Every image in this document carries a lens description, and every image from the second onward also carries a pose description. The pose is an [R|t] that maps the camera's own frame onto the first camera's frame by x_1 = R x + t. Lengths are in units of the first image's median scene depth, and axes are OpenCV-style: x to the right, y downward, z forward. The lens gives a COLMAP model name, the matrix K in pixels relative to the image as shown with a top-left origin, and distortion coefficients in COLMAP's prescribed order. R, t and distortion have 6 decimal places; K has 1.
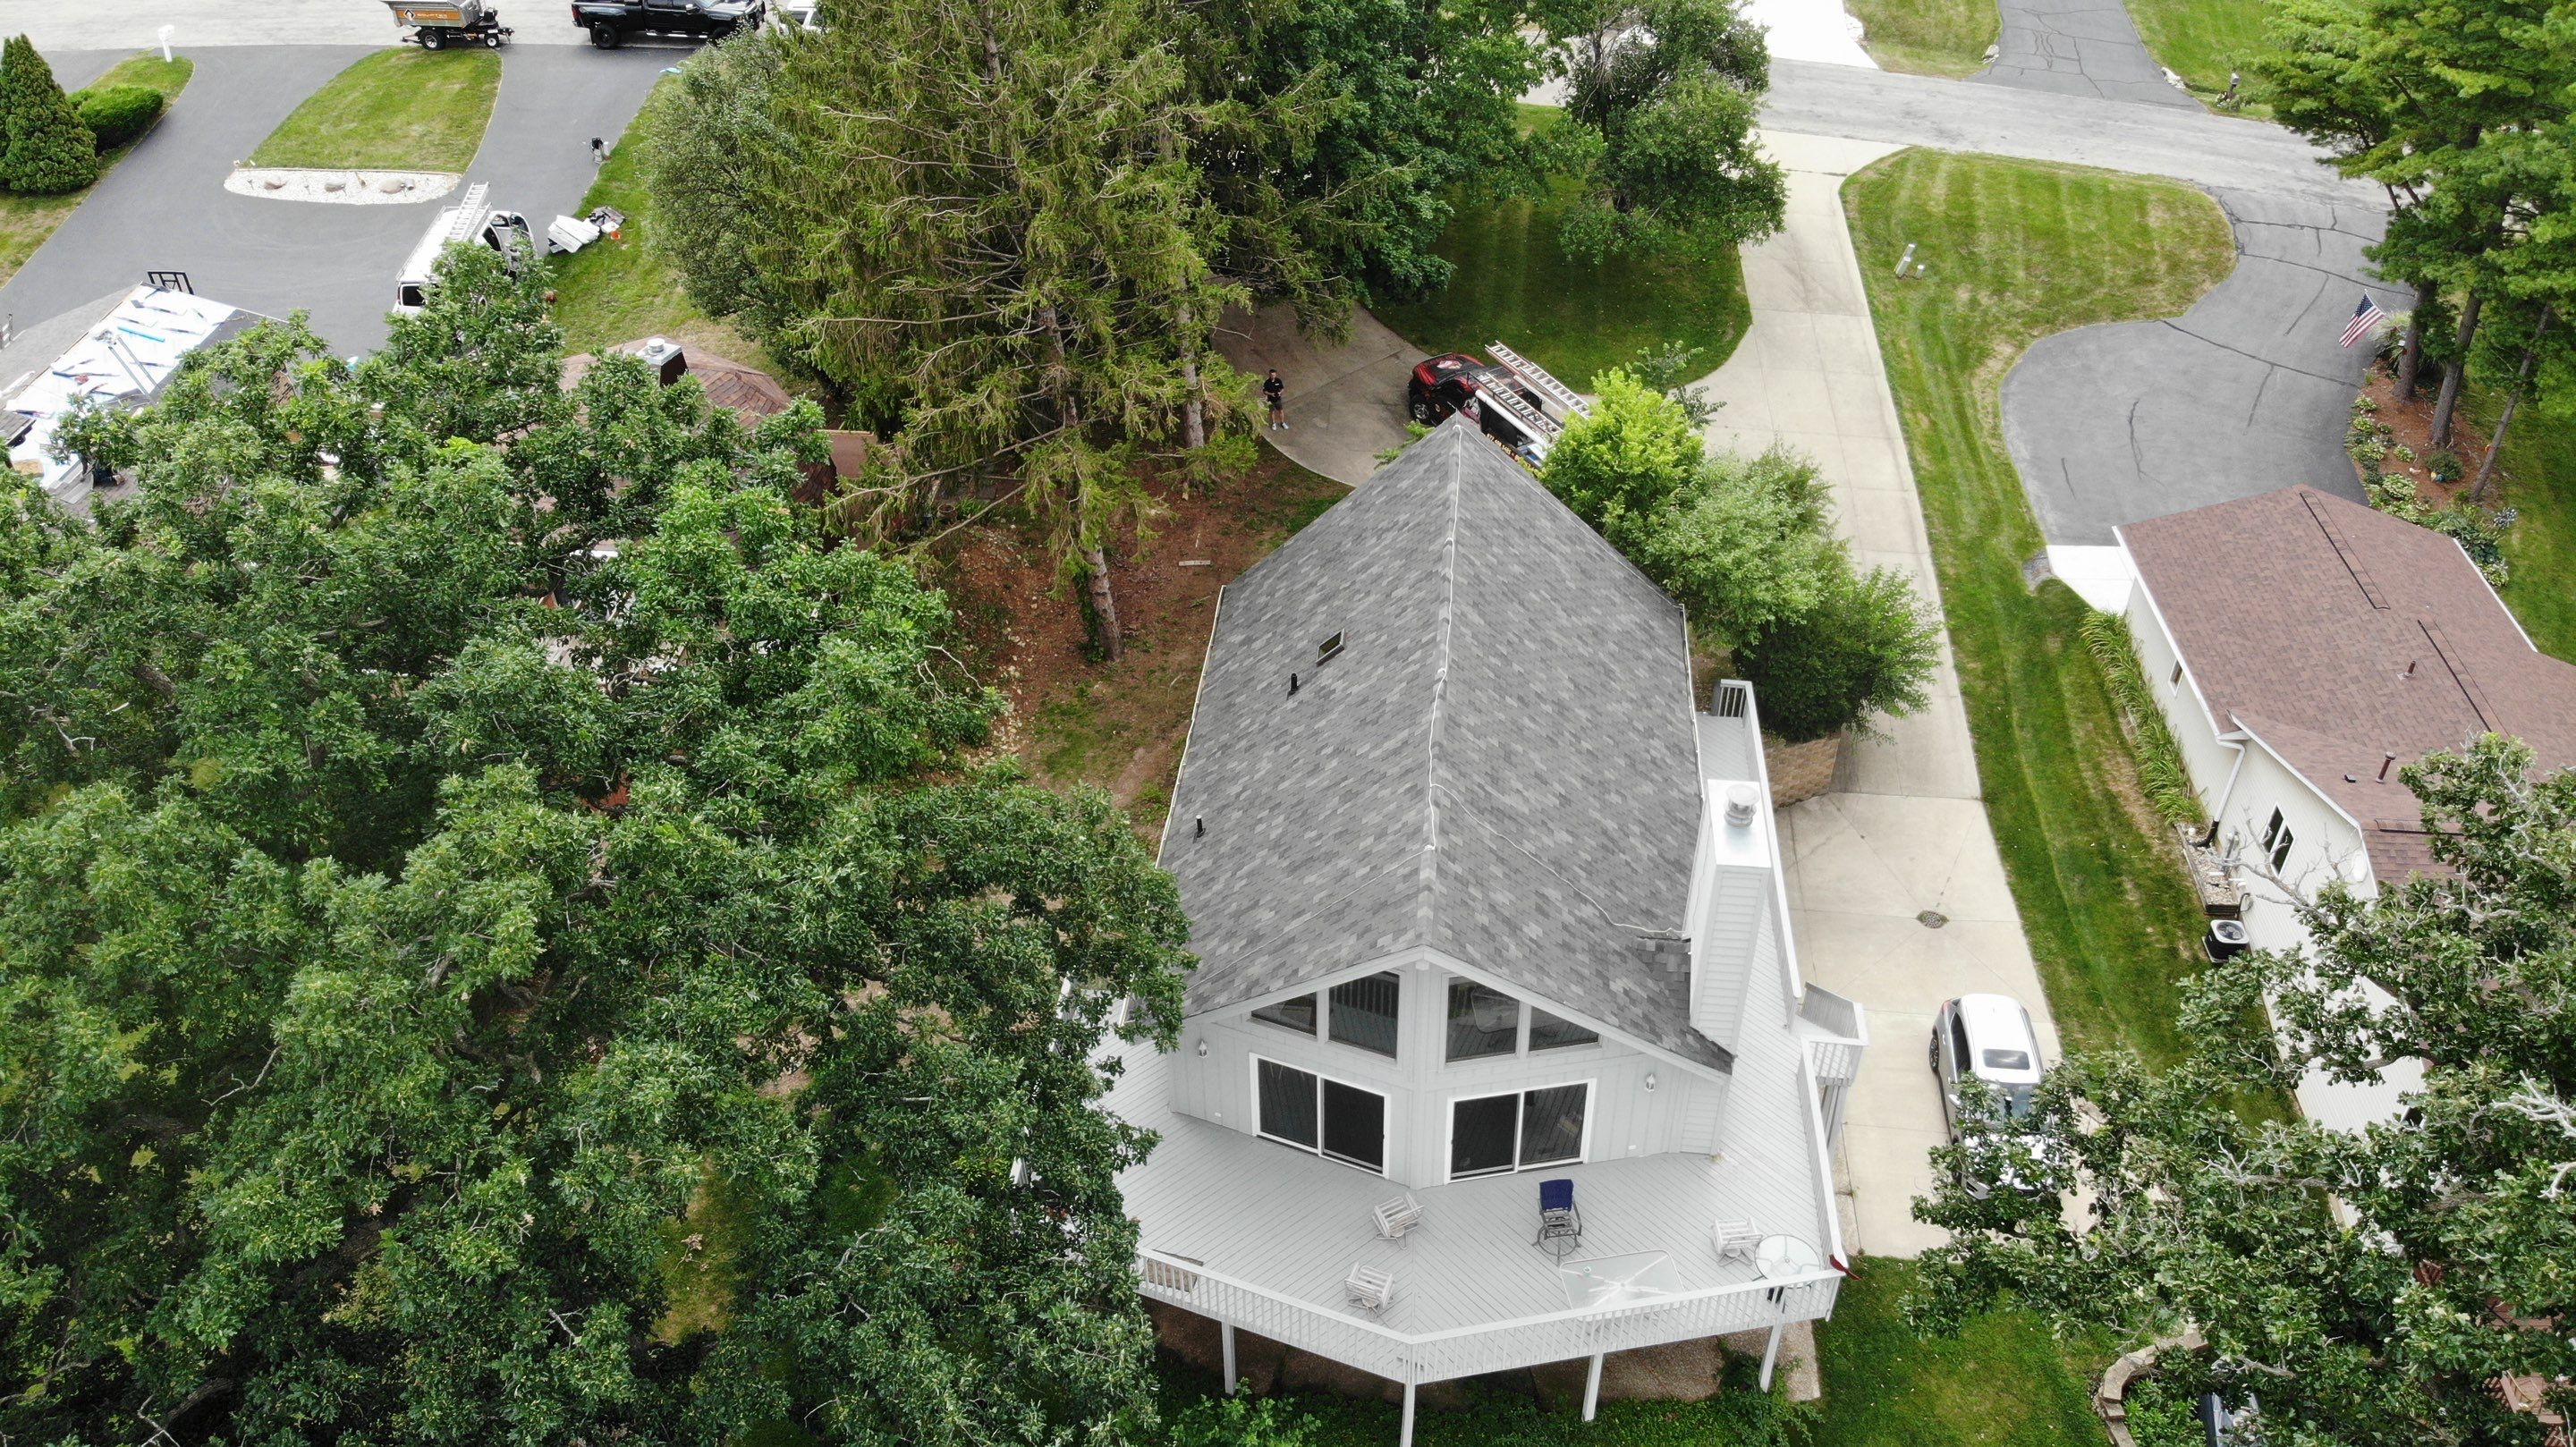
lens RADIAL K [[1959.2, 0, 1288.0], [0, 1959.2, 723.5], [0, 0, 1]] dist [0.006469, -0.003314]
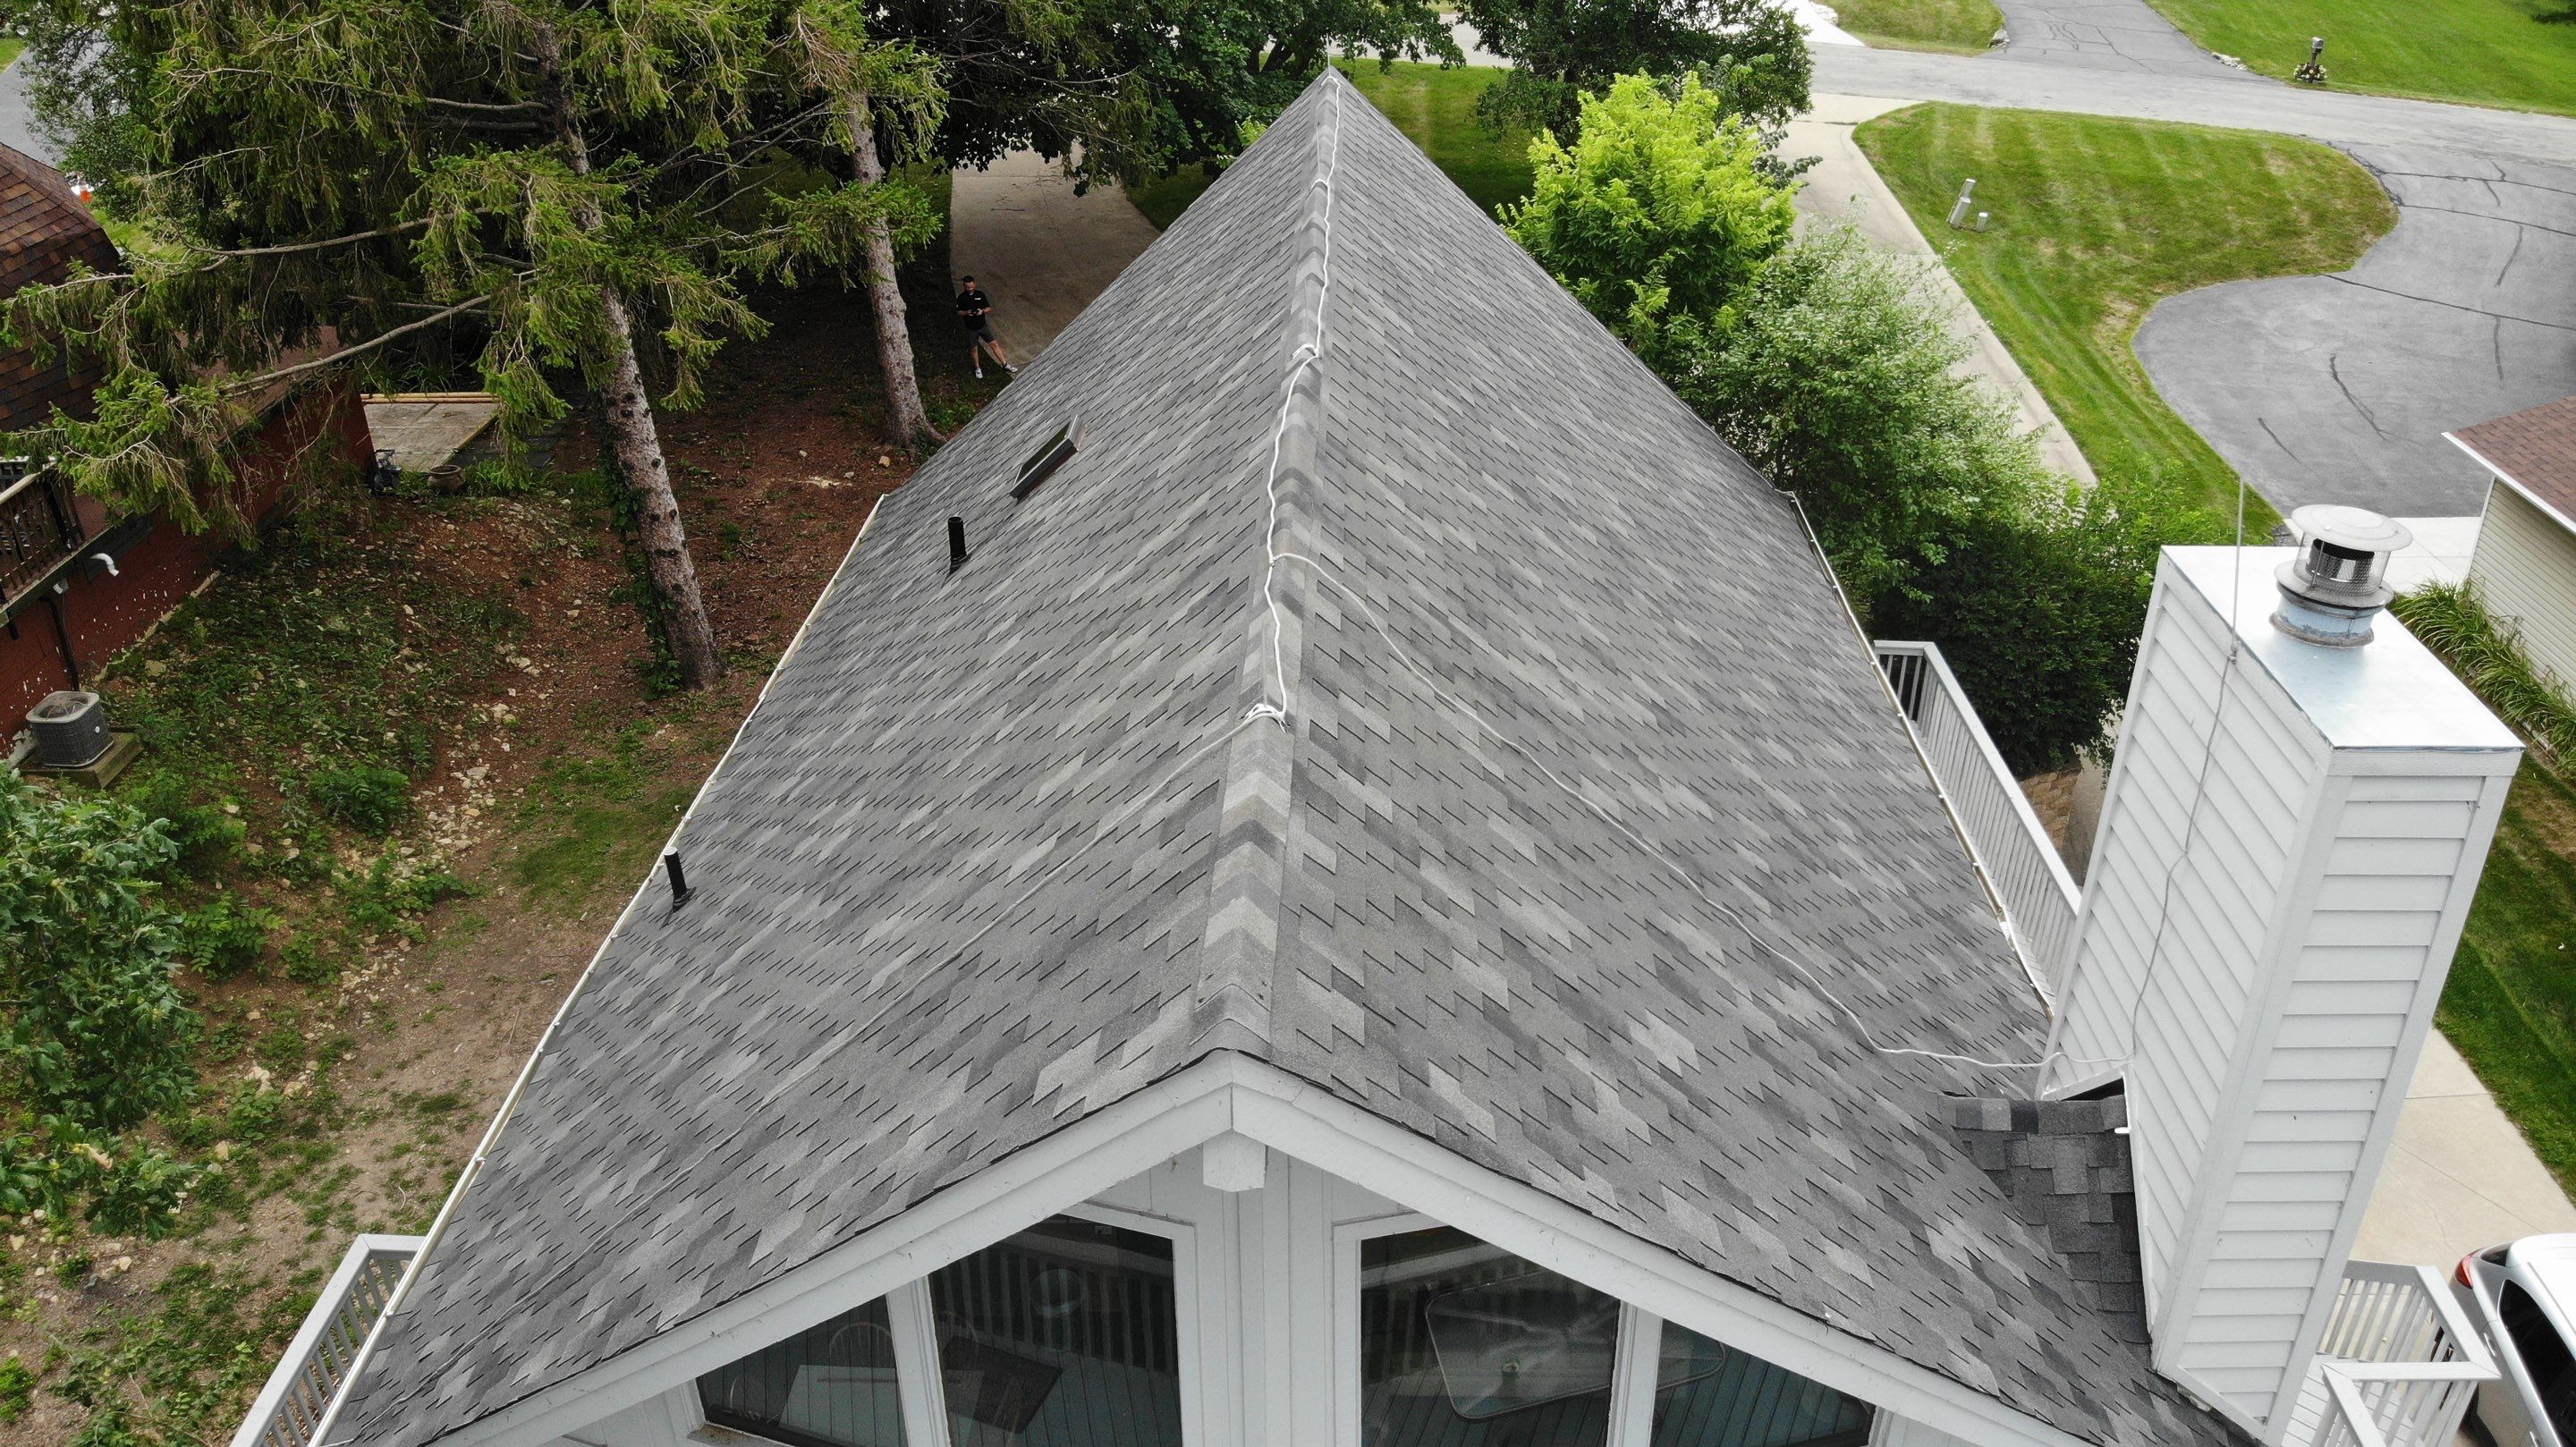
lens RADIAL K [[1841.5, 0, 1341.0], [0, 1841.5, 718.6], [0, 0, 1]] dist [-0.000191, -0.000088]
pose [[0.996385, -0.027337, 0.080438, 0.042131], [0.041502, 0.982774, -0.180089, 0.072352], [-0.074130, 0.182777, 0.980356, 0.511089]]
